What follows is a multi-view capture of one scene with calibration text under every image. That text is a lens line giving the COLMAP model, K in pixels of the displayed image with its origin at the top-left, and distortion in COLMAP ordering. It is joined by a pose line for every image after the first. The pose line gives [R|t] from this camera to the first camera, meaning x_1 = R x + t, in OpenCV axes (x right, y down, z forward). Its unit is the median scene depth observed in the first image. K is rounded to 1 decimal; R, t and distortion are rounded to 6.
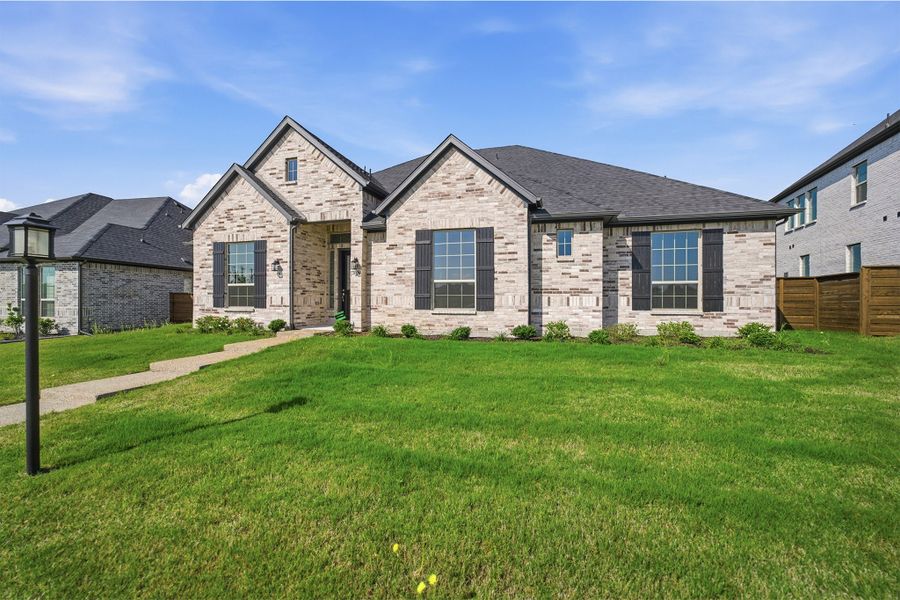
lens RADIAL K [[375.0, 0, 450.0], [0, 375.0, 300.0], [0, 0, 1]] dist [-0.004158, -0.000155]
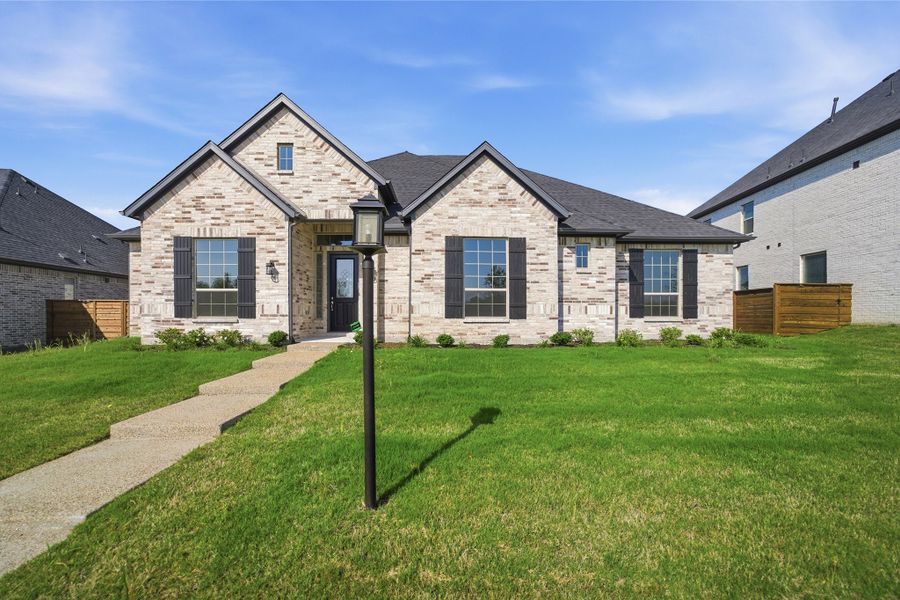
lens RADIAL K [[389.4, 0, 449.9], [0, 389.4, 314.2], [0, 0, 1]] dist [-0.003298, -0.000156]
pose [[0.954549, -0.002197, 0.298045, -0.379305], [0.000229, 0.999978, 0.006636, 0.008090], [-0.298053, -0.006266, 0.954529, 0.038291]]
